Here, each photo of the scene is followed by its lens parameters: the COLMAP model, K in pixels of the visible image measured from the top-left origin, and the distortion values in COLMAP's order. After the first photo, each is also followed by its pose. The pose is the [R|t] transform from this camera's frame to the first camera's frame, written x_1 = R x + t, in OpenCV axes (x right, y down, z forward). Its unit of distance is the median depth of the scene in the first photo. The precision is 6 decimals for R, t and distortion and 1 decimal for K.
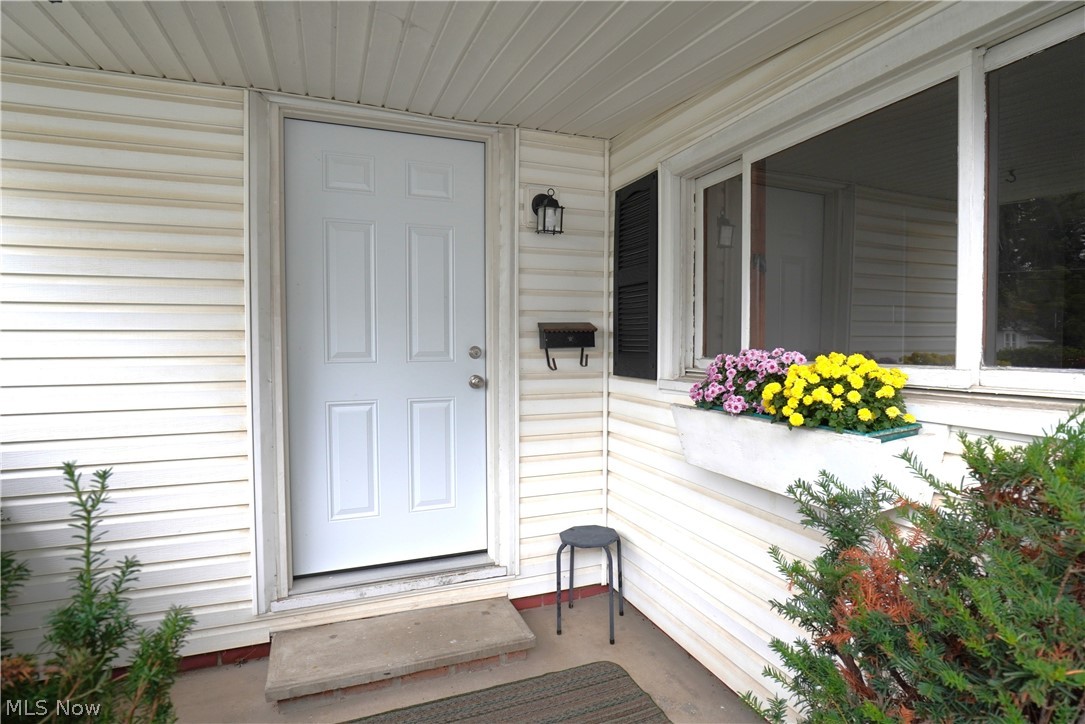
lens RADIAL K [[526.6, 0, 542.5], [0, 526.6, 362.0], [0, 0, 1]] dist [-0.045224, 0.000063]
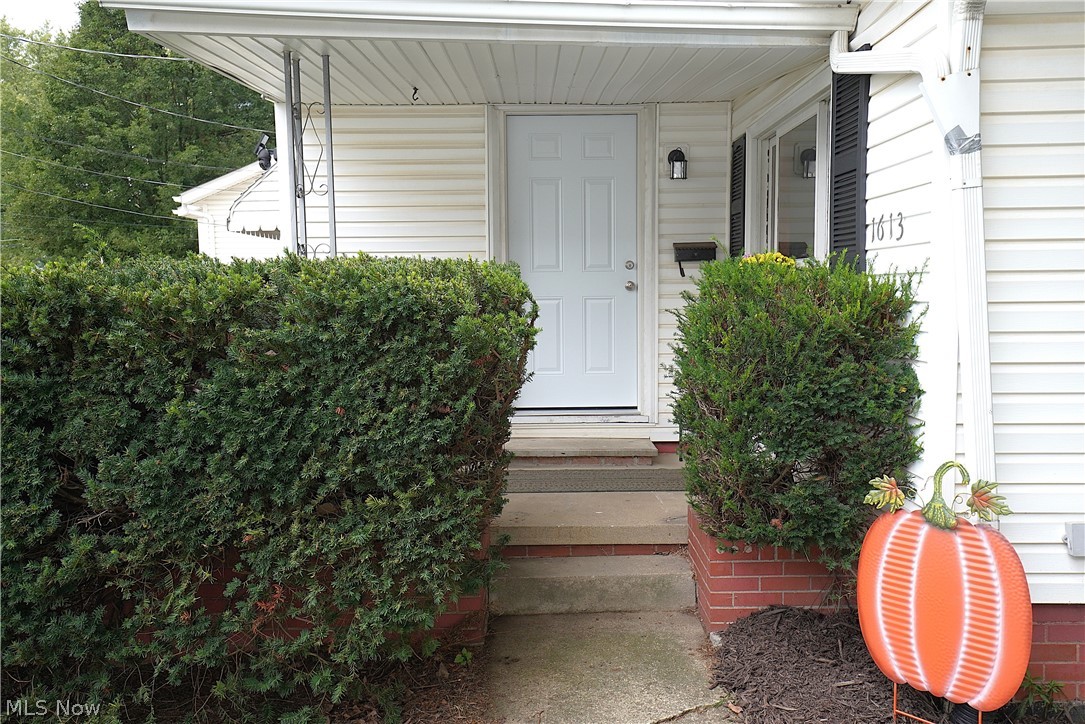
lens RADIAL K [[905.0, 0, 542.5], [0, 905.0, 362.0], [0, 0, 1]] dist [0.051860, 0.002488]
pose [[0.934869, 0.020761, -0.354386, 0.540857], [-0.006213, 0.999092, 0.042140, 0.145732], [0.354939, -0.037194, 0.934149, -1.419002]]
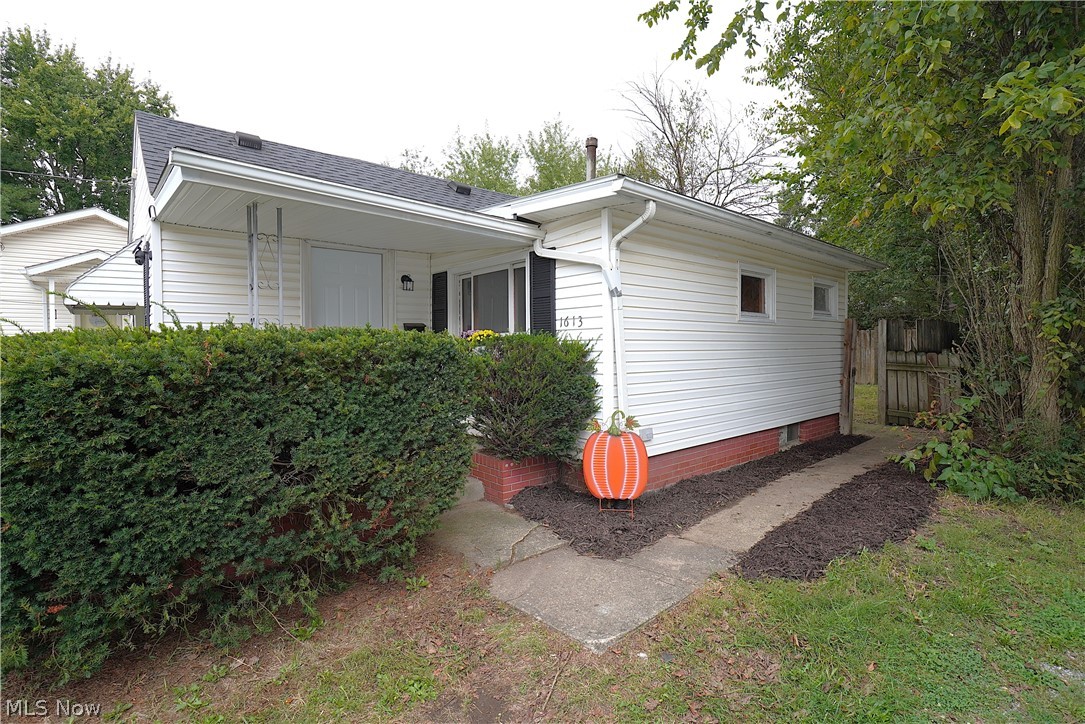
lens RADIAL K [[526.6, 0, 542.5], [0, 526.6, 362.0], [0, 0, 1]] dist [-0.045224, 0.000063]
pose [[0.948238, -0.015469, 0.317182, -0.191532], [0.020009, 0.999739, -0.011063, 0.168219], [-0.316928, 0.016837, 0.948300, -1.771271]]
